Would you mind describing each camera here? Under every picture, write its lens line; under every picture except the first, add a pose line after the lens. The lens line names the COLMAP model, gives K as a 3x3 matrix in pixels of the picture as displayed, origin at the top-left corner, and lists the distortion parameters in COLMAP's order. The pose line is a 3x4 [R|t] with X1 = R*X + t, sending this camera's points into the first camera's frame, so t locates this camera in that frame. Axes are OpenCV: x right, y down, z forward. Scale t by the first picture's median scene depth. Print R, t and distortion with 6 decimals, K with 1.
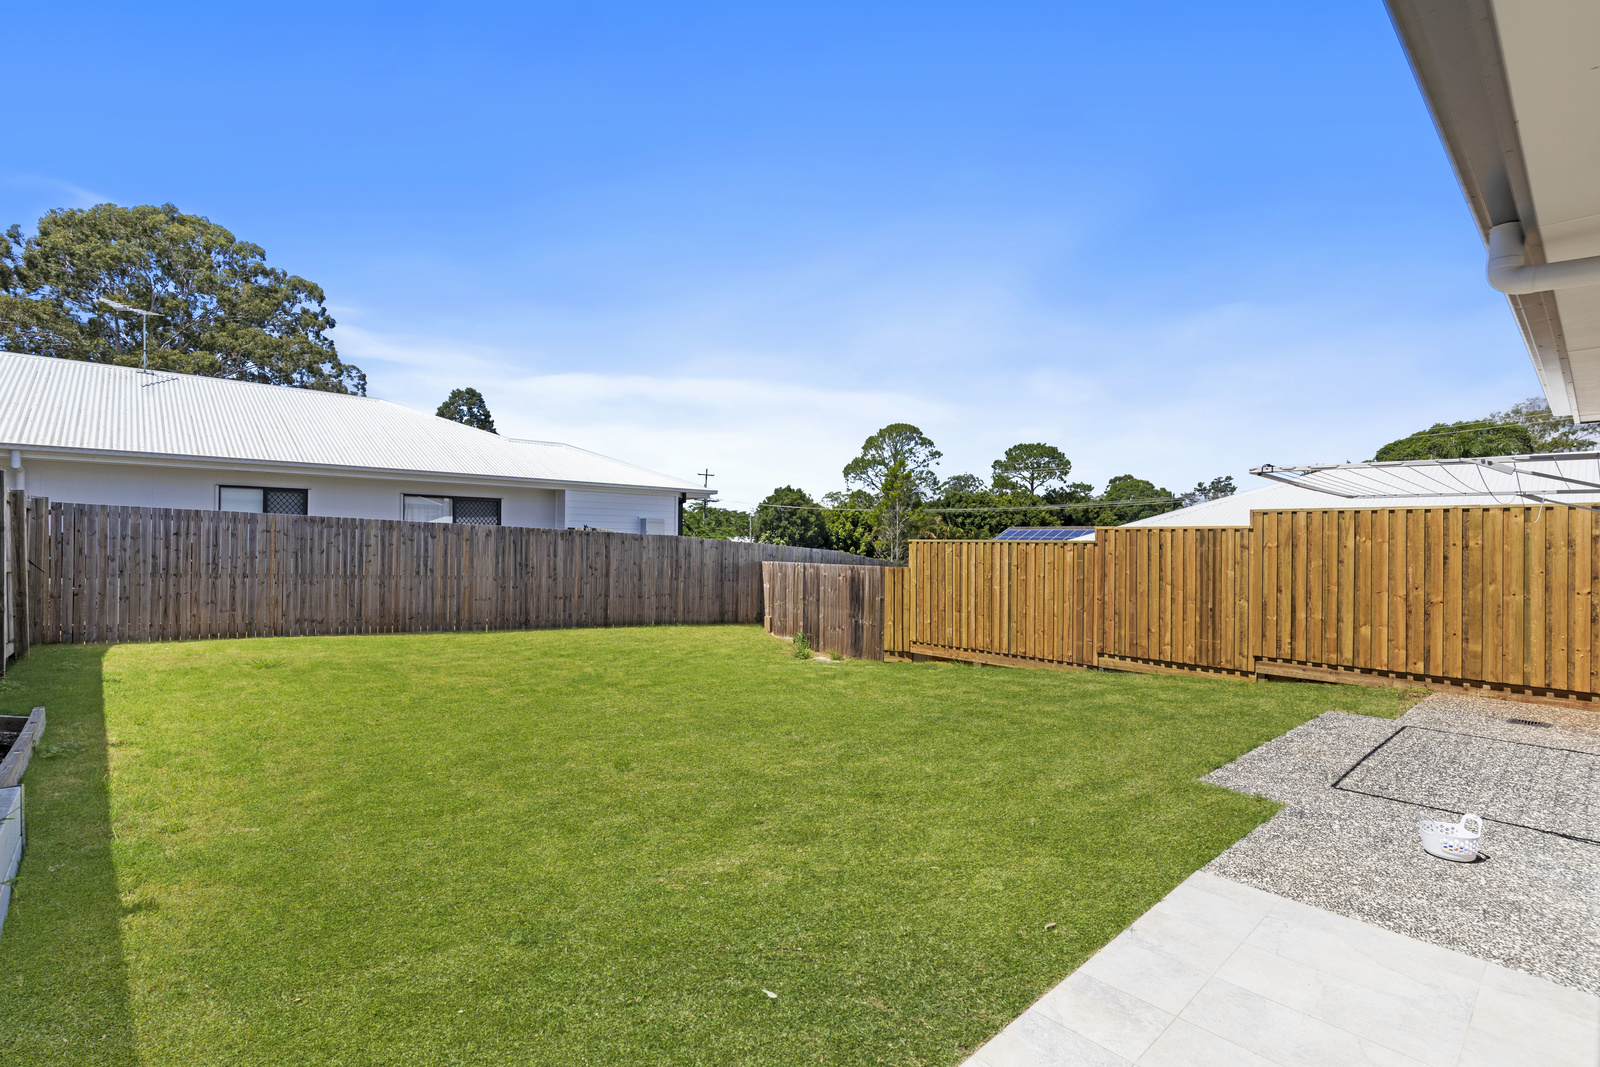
lens RADIAL K [[762.7, 0, 800.6], [0, 762.7, 541.1], [0, 0, 1]] dist [0.013214, 0.002378]
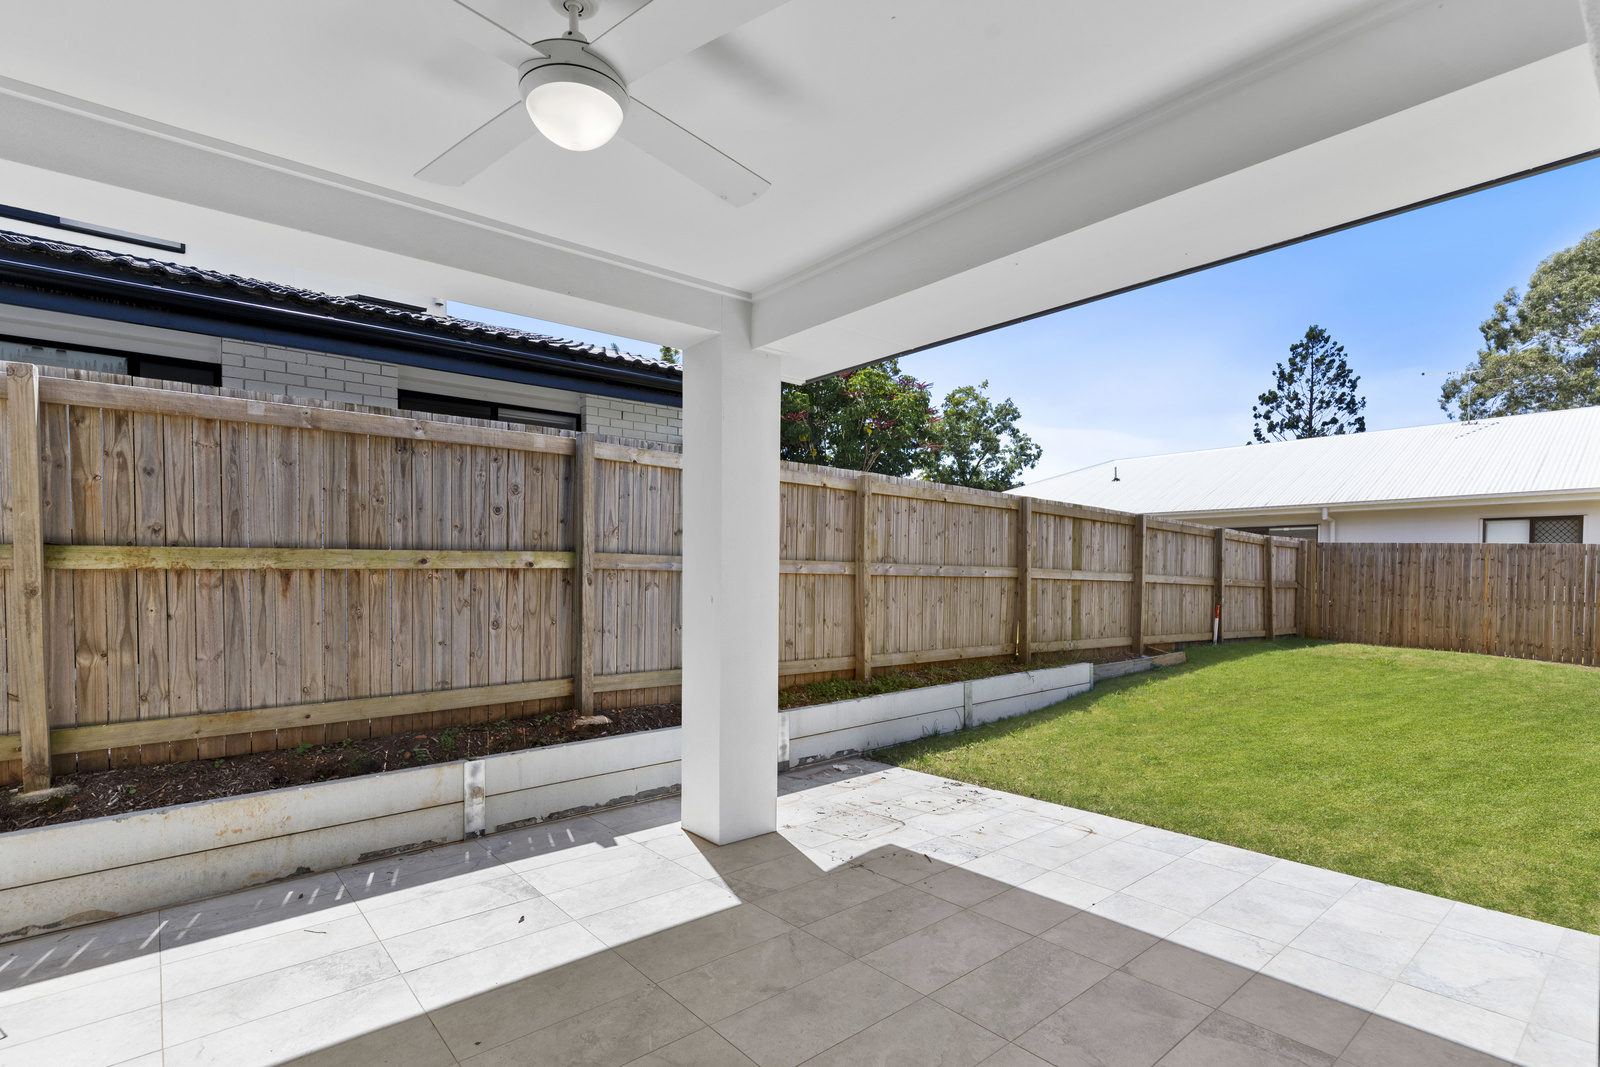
lens RADIAL K [[762.7, 0, 773.7], [0, 762.7, 583.9], [0, 0, 1]] dist [0.013214, 0.002378]
pose [[-0.060627, 0.013924, -0.998063, 0.524189], [-0.002369, 0.999898, 0.014093, 0.010155], [0.998158, 0.003219, -0.060588, 0.043518]]
